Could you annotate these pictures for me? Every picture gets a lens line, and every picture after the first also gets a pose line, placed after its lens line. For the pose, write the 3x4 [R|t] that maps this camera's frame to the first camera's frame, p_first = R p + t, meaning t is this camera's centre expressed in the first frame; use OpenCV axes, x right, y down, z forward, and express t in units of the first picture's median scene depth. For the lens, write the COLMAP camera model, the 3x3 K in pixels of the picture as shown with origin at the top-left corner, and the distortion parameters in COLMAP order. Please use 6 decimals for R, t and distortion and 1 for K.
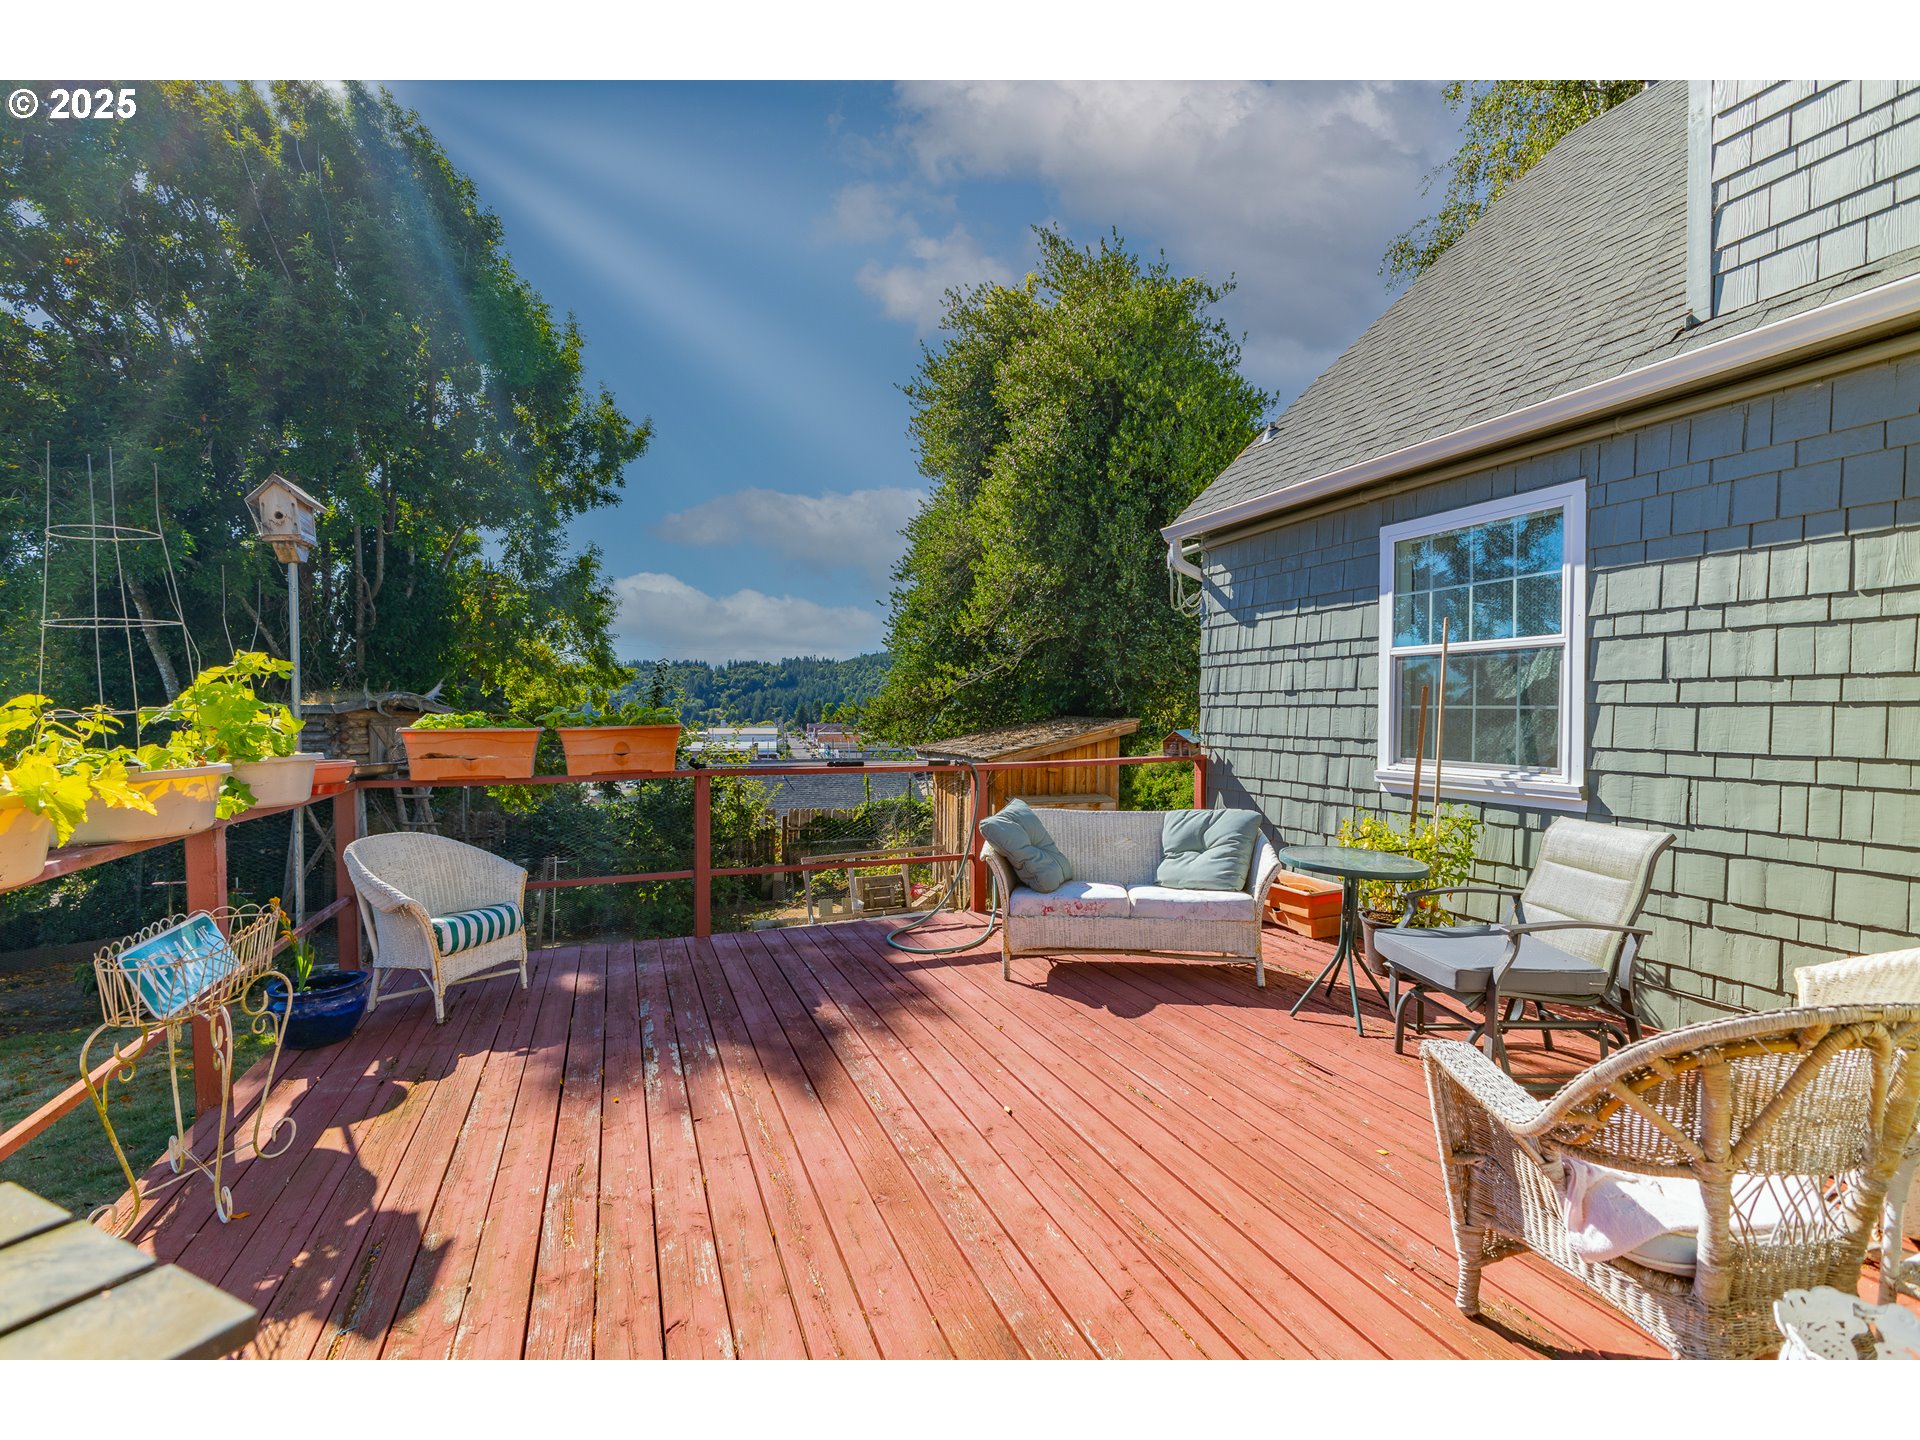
lens RADIAL K [[861.1, 0, 966.3], [0, 861.1, 714.5], [0, 0, 1]] dist [0.000159, 0.000143]
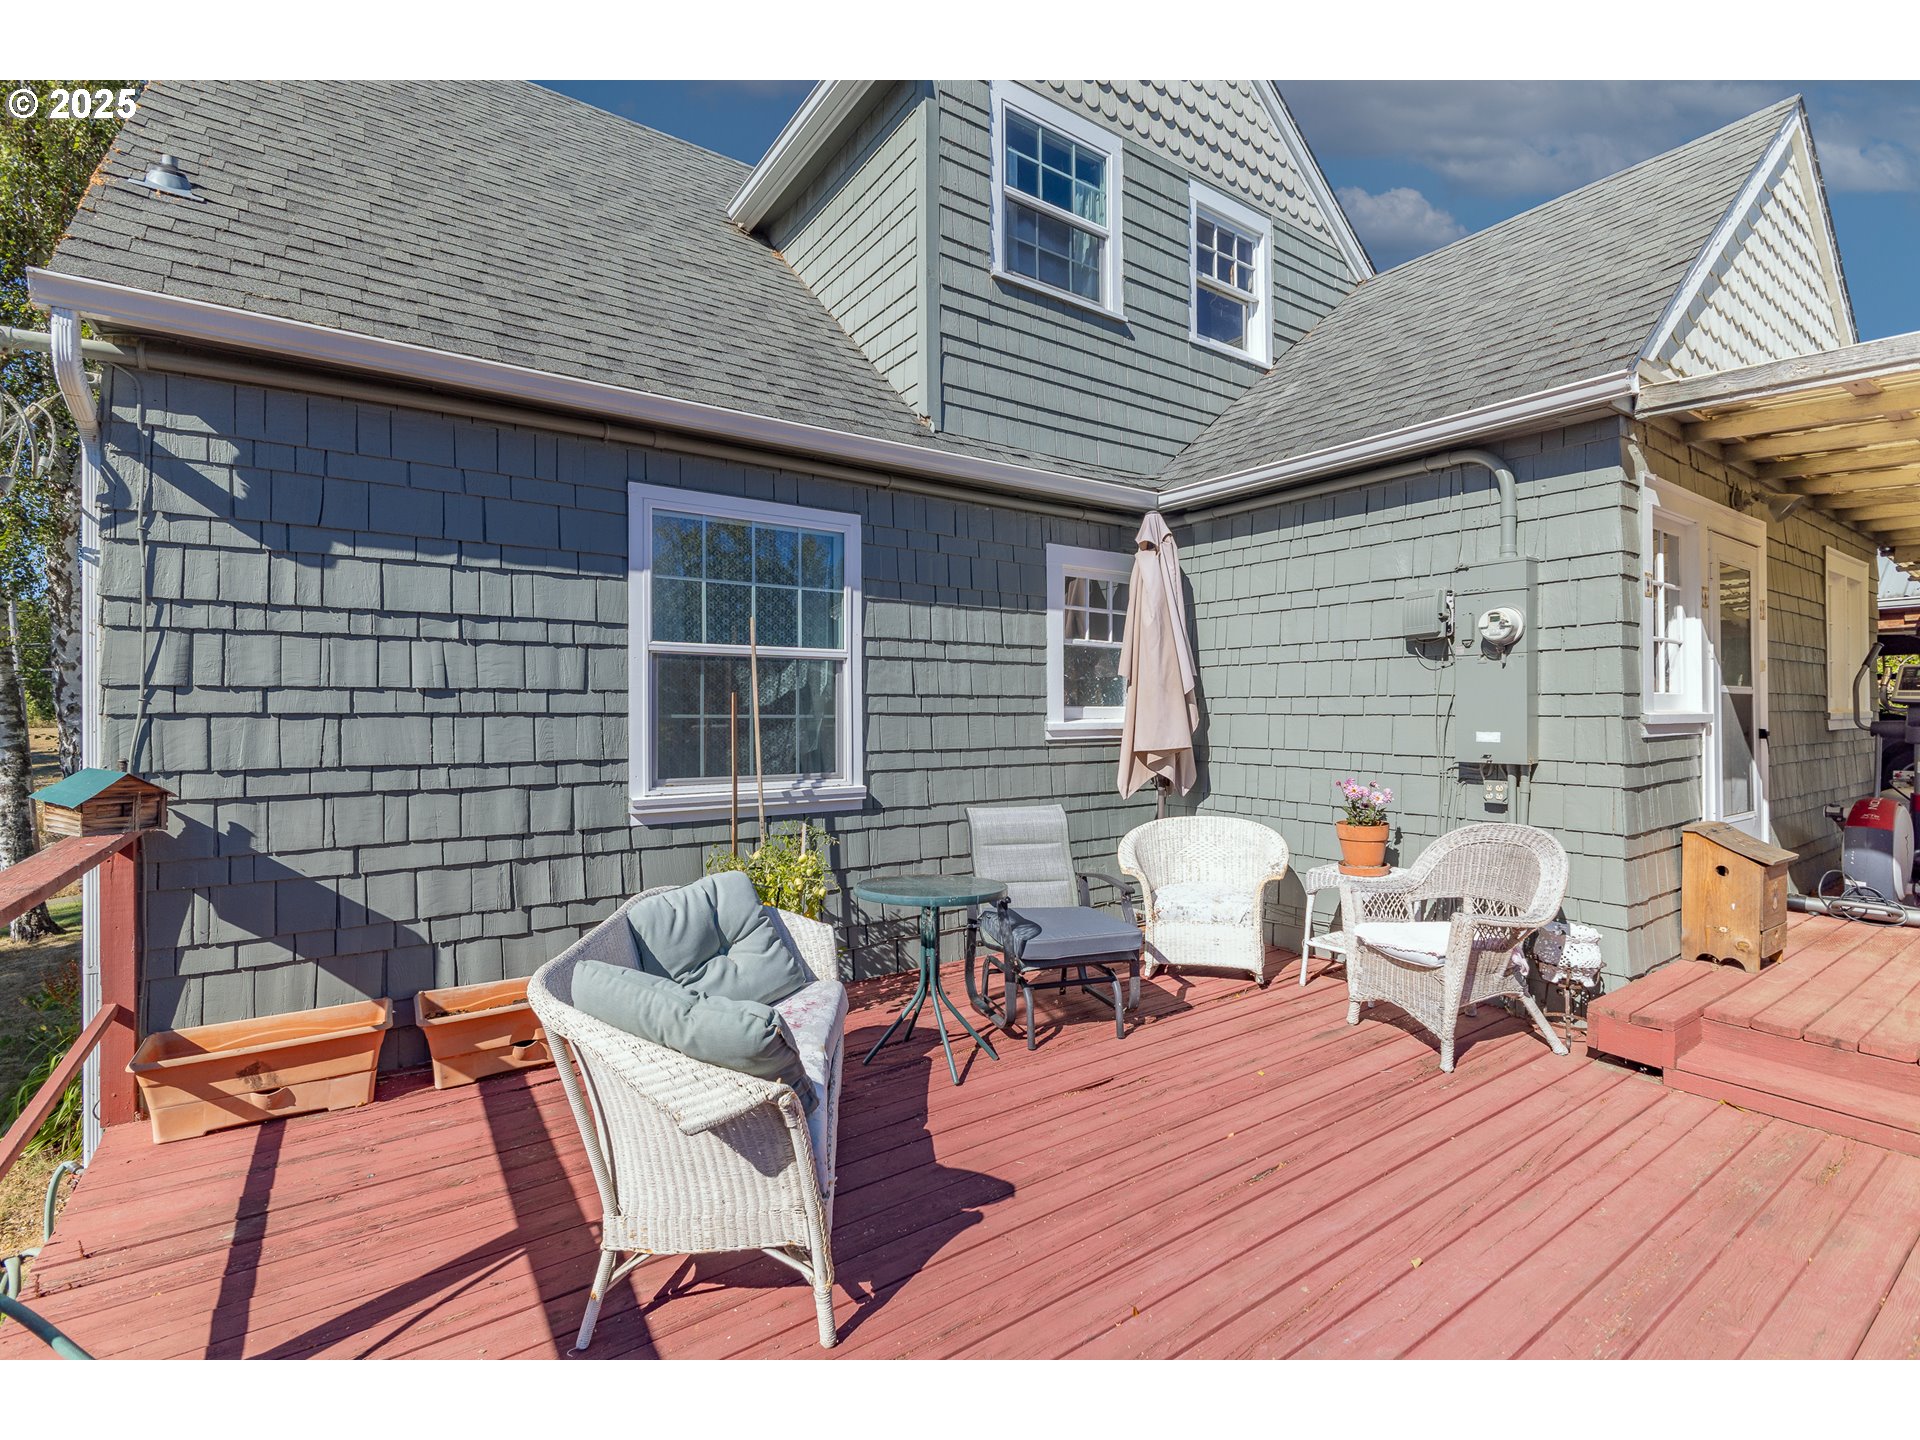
lens RADIAL K [[861.1, 0, 966.3], [0, 861.1, 714.5], [0, 0, 1]] dist [0.000159, 0.000143]
pose [[-0.221126, 0.003838, 0.975238, -0.337306], [0.010155, 0.999947, -0.001632, -0.005965], [-0.975192, 0.009543, -0.221153, 0.892095]]
